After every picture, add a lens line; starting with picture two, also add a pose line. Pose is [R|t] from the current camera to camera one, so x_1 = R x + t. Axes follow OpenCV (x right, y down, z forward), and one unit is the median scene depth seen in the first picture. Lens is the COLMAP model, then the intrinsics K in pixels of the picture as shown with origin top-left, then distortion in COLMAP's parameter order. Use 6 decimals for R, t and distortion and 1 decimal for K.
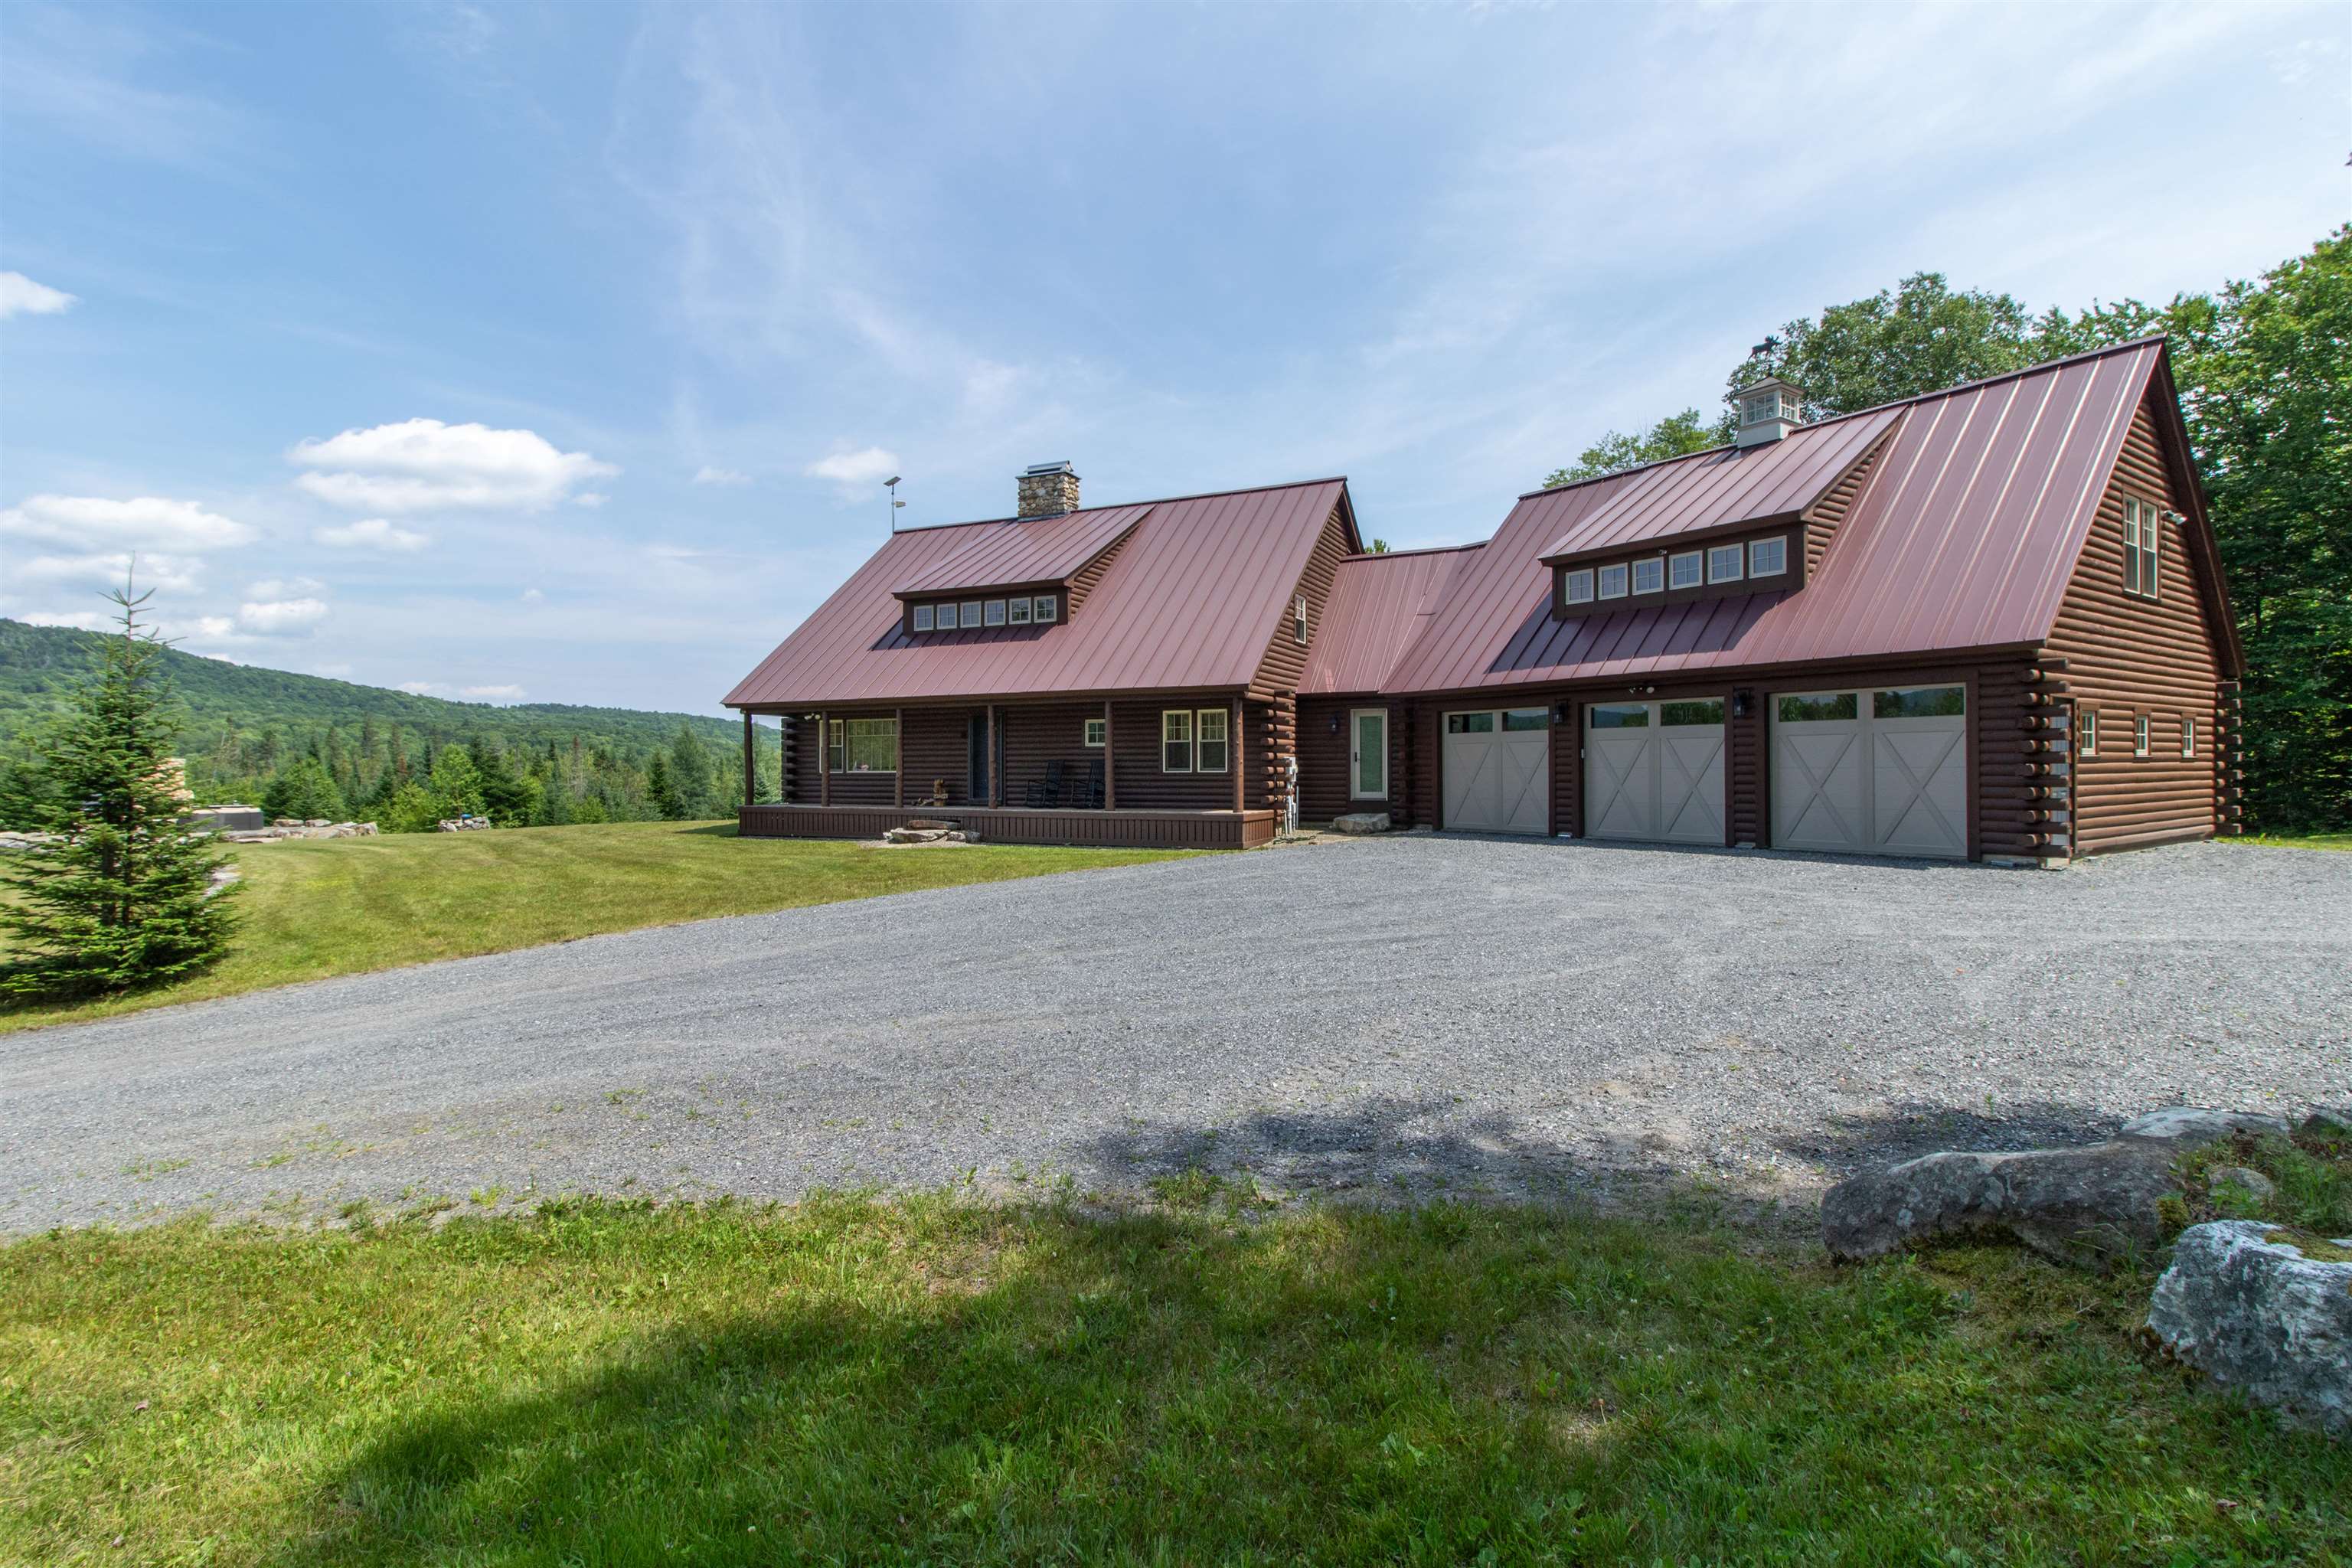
lens RADIAL K [[1096.1, 0, 1186.9], [0, 1096.1, 773.4], [0, 0, 1]] dist [0.002405, 0.000592]
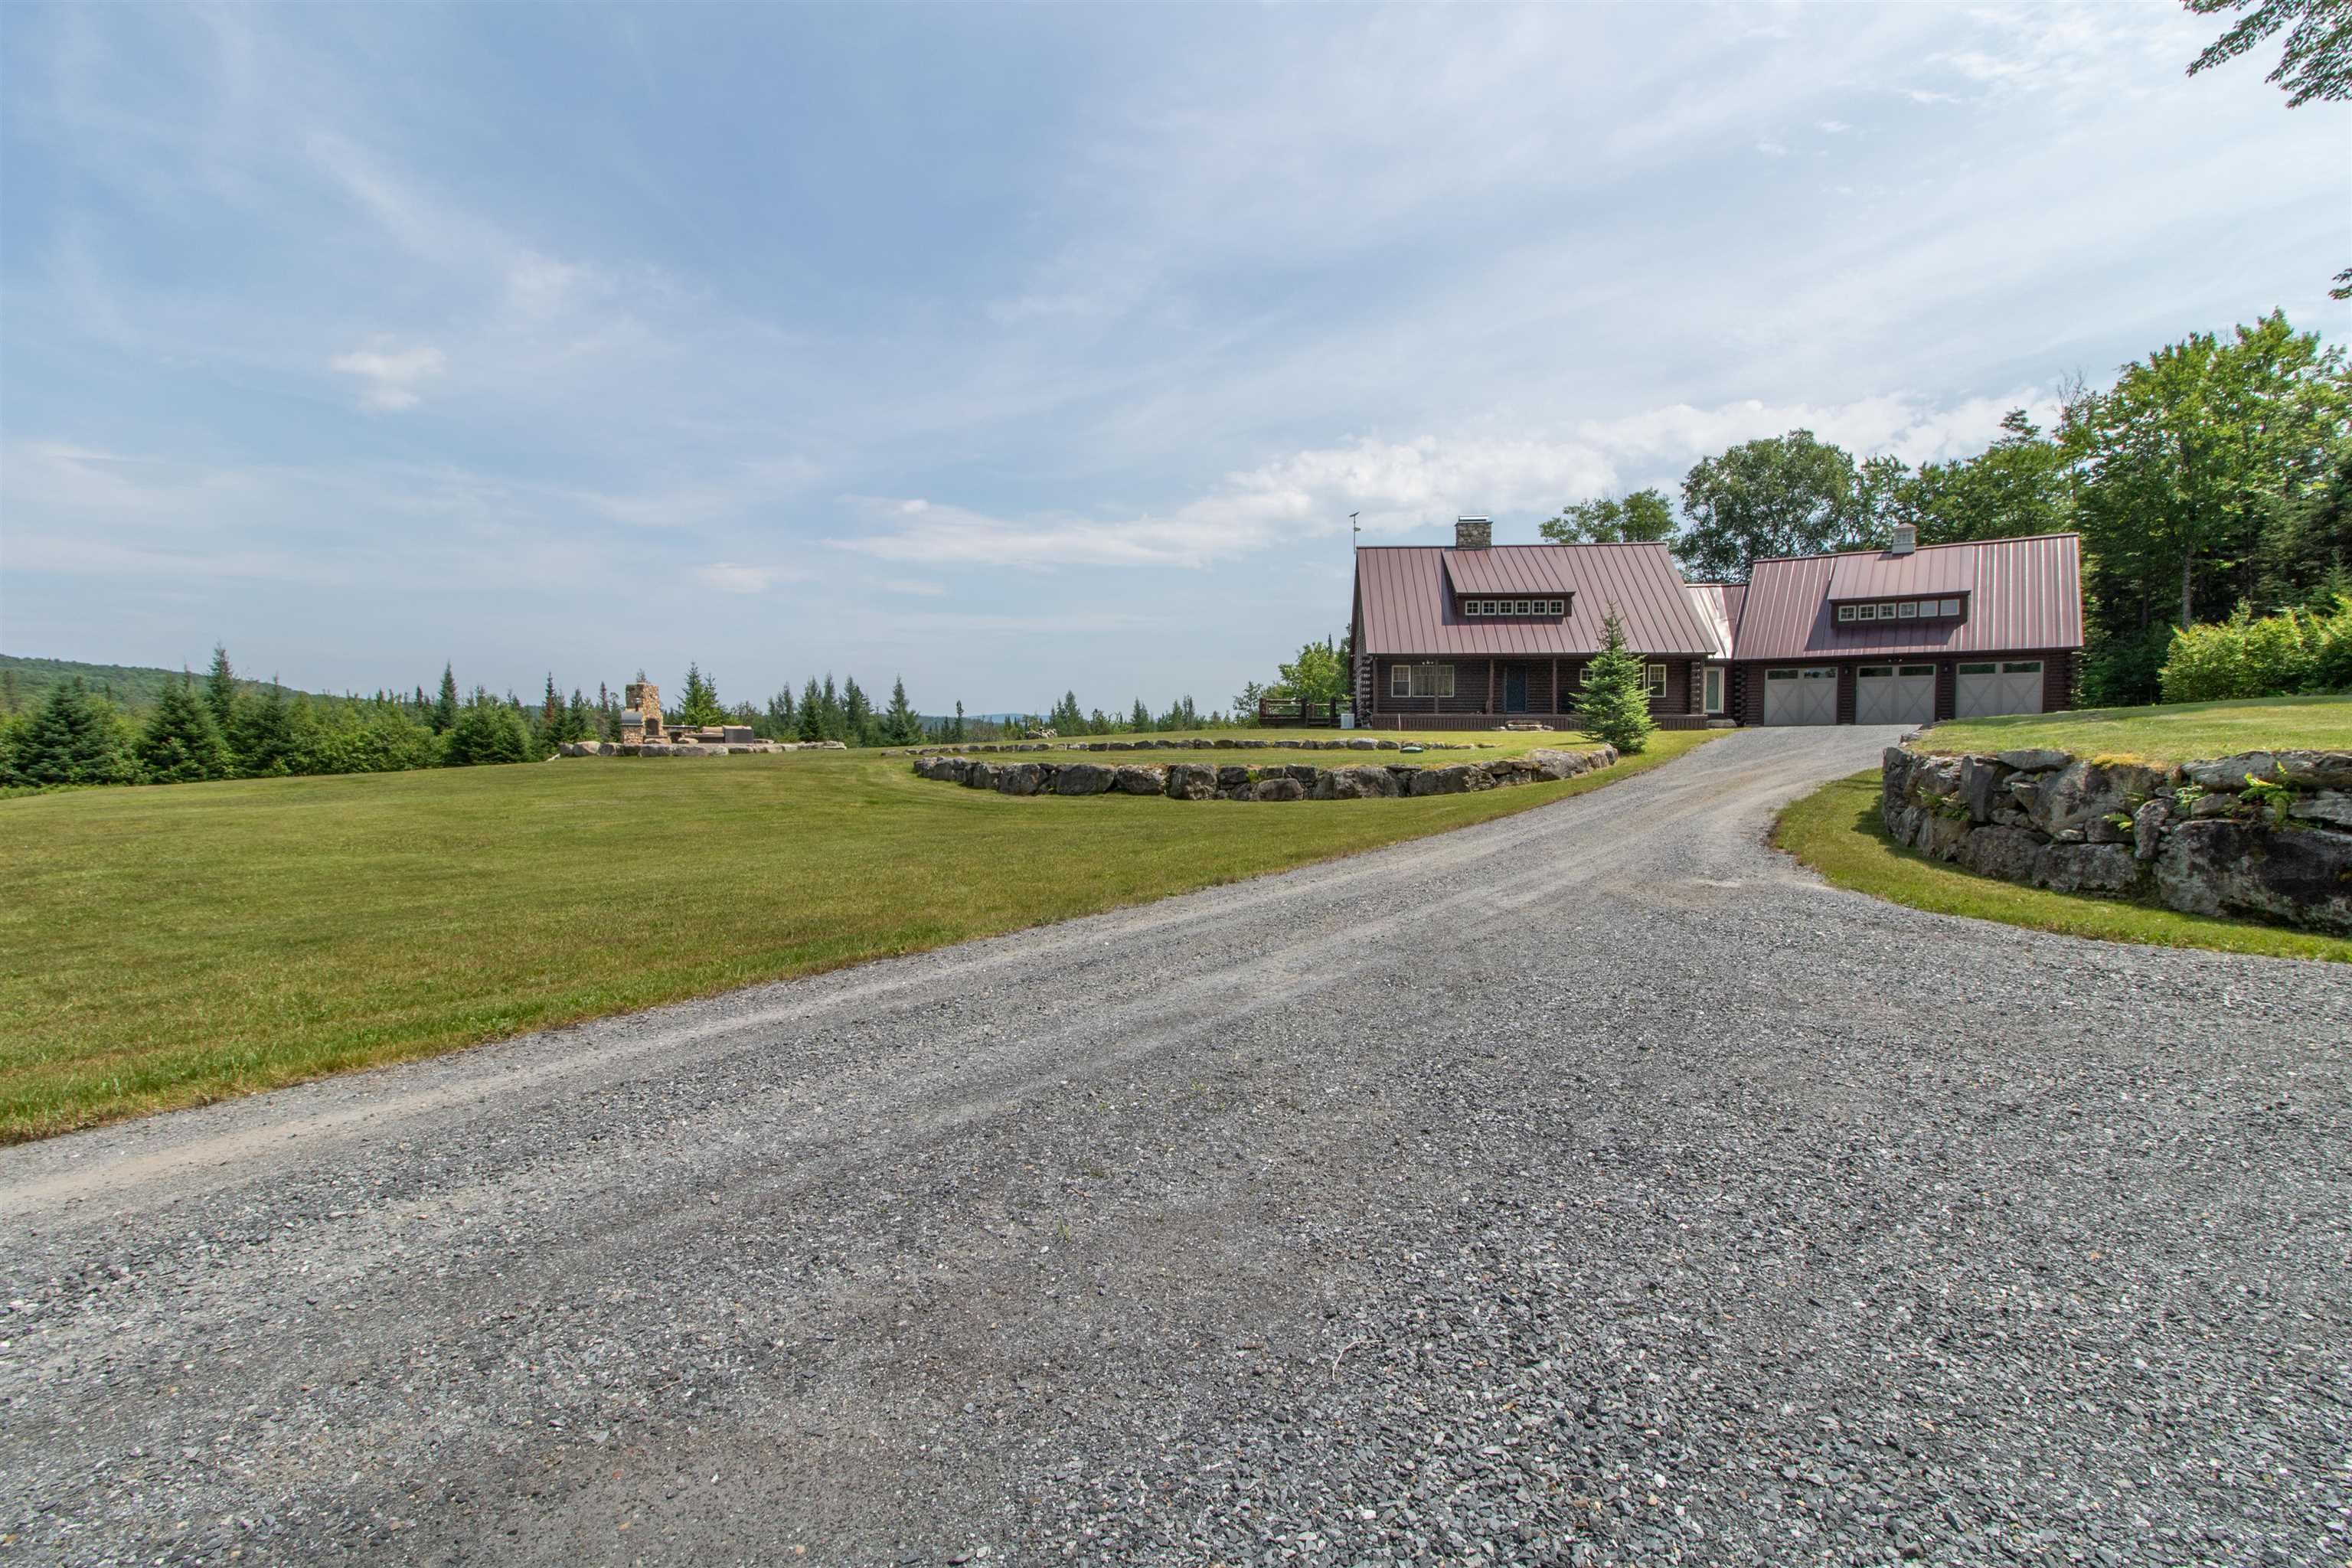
lens RADIAL K [[1096.1, 0, 1186.9], [0, 1096.1, 773.4], [0, 0, 1]] dist [0.002405, 0.000592]
pose [[0.943079, -0.005296, 0.332526, -1.439823], [-0.004332, 0.999593, 0.028205, 0.085144], [-0.332540, -0.028040, 0.942672, -0.580341]]
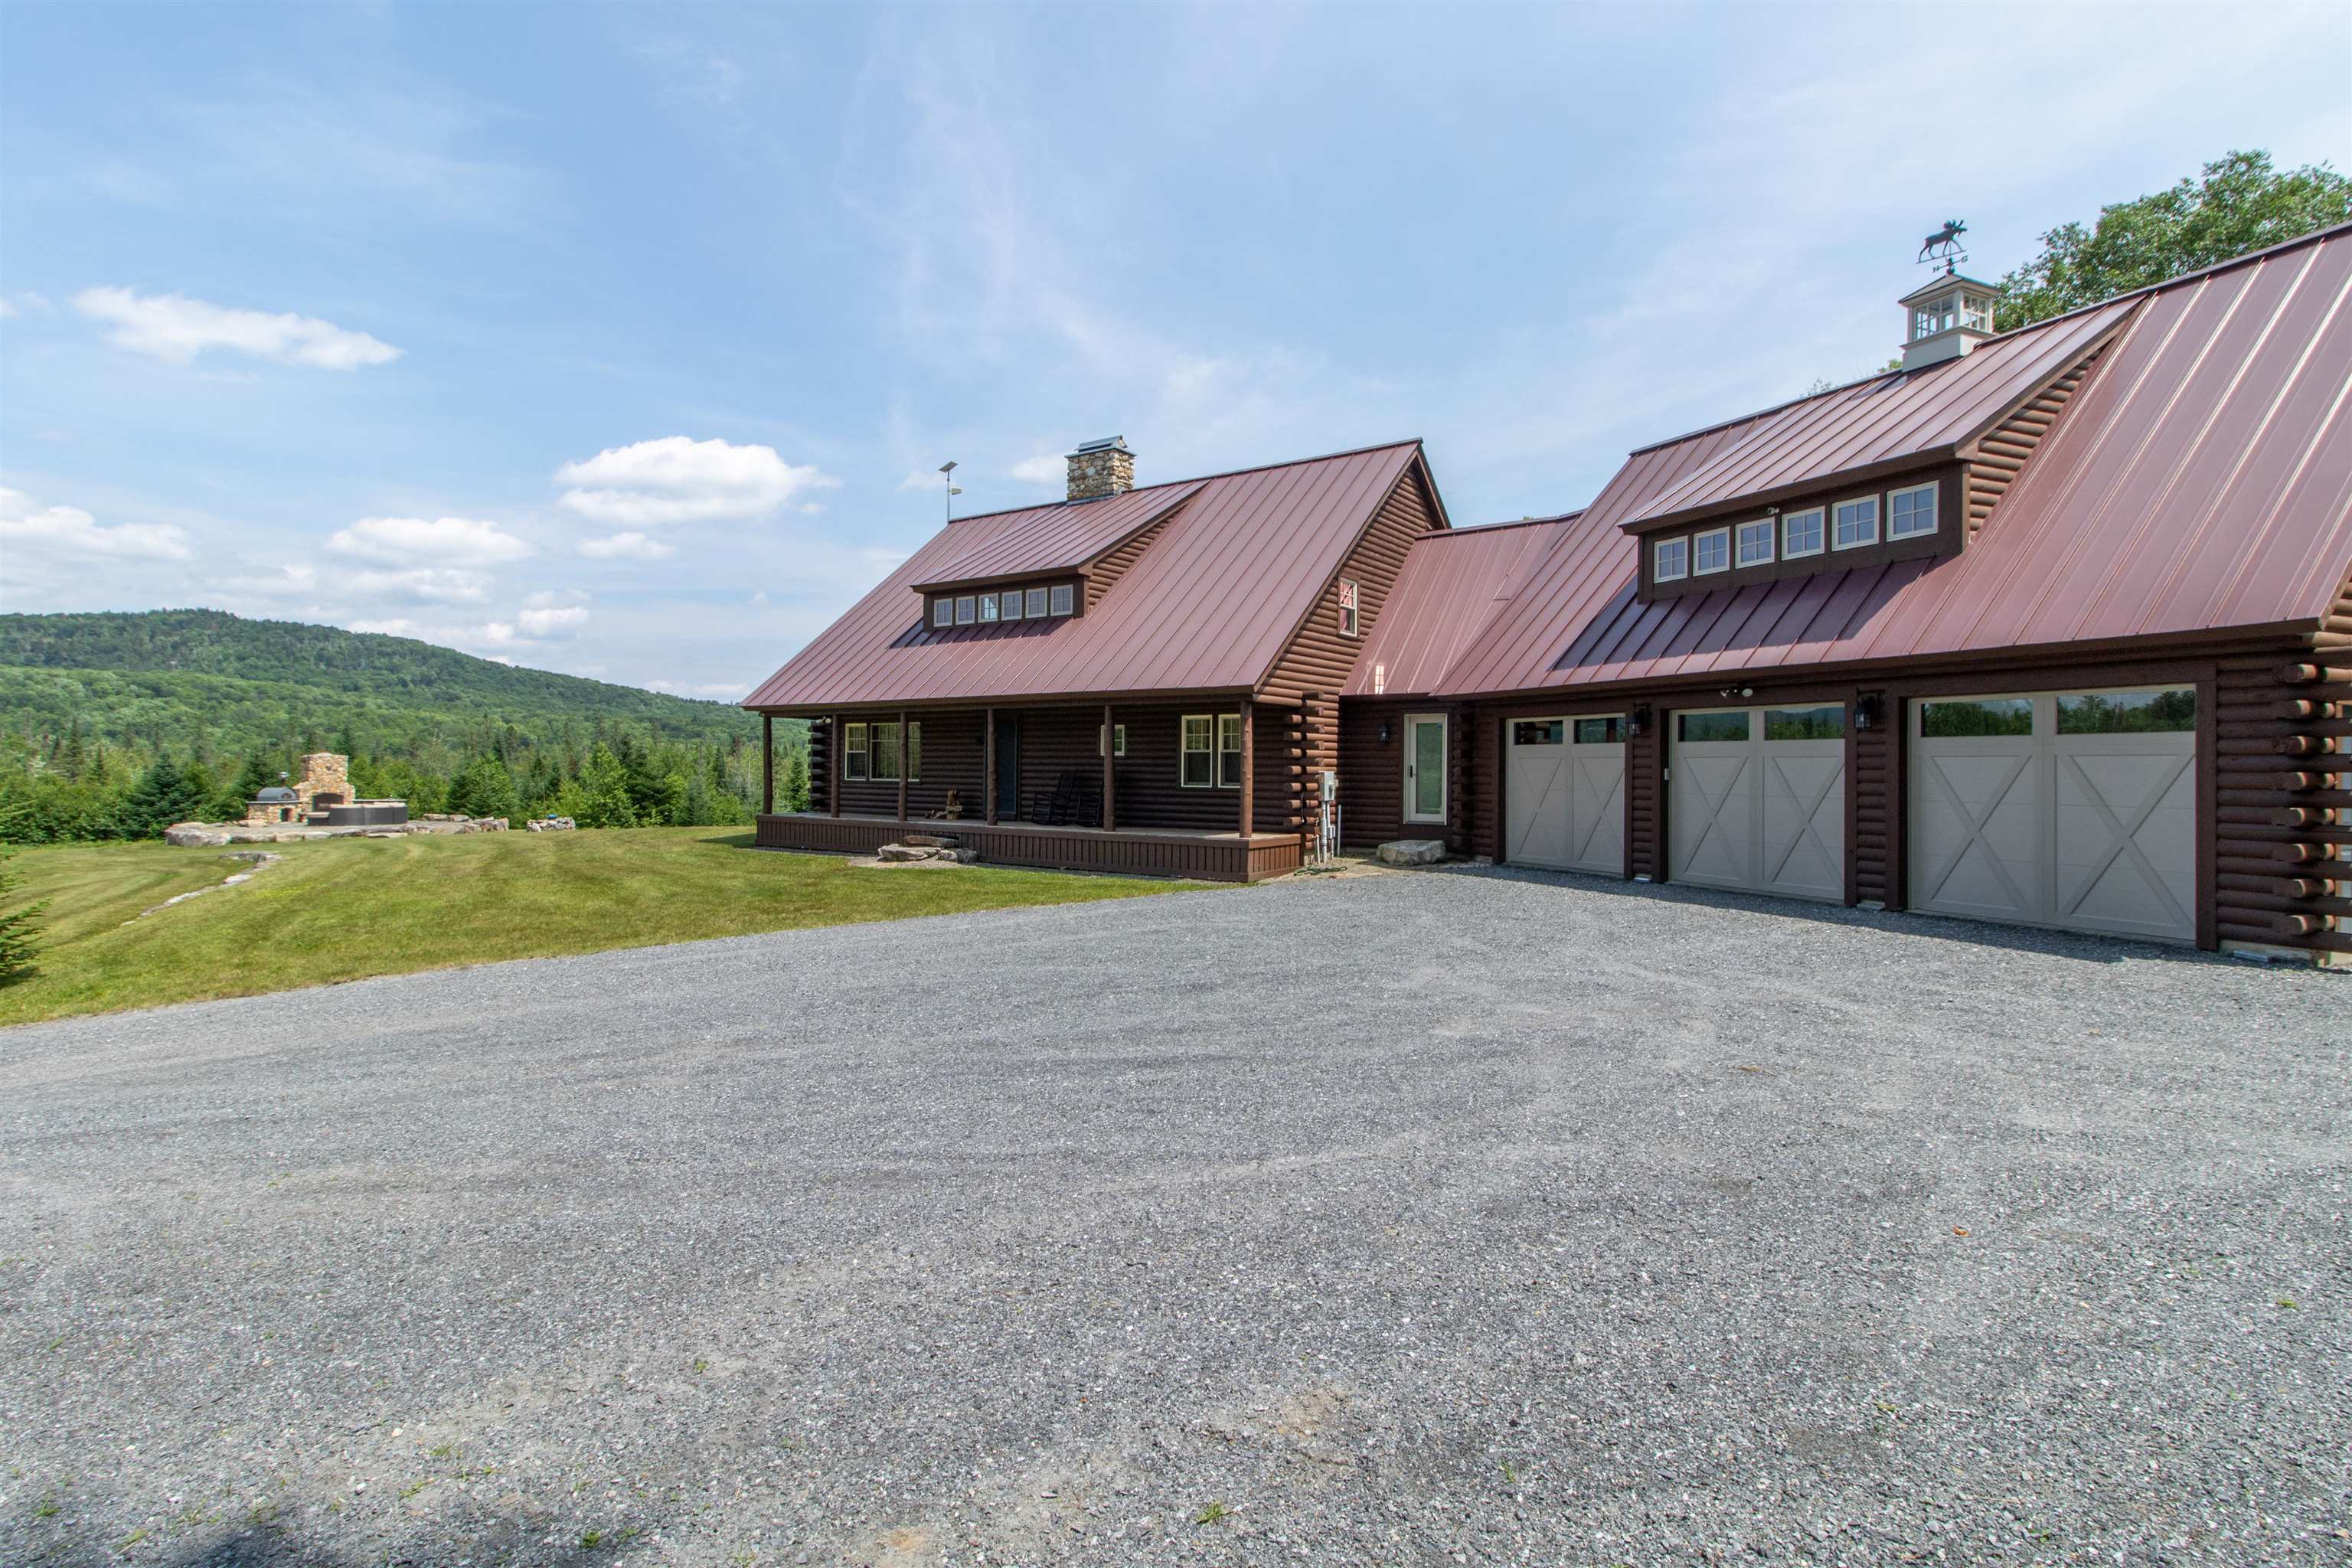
lens RADIAL K [[1129.6, 0, 1168.9], [0, 1129.6, 769.8], [0, 0, 1]] dist [-0.000143, 0.000524]
pose [[0.982118, 0.011505, -0.187915, 0.140662], [-0.011953, 0.999928, -0.001249, -0.013590], [0.187887, 0.003472, 0.982184, 0.127173]]
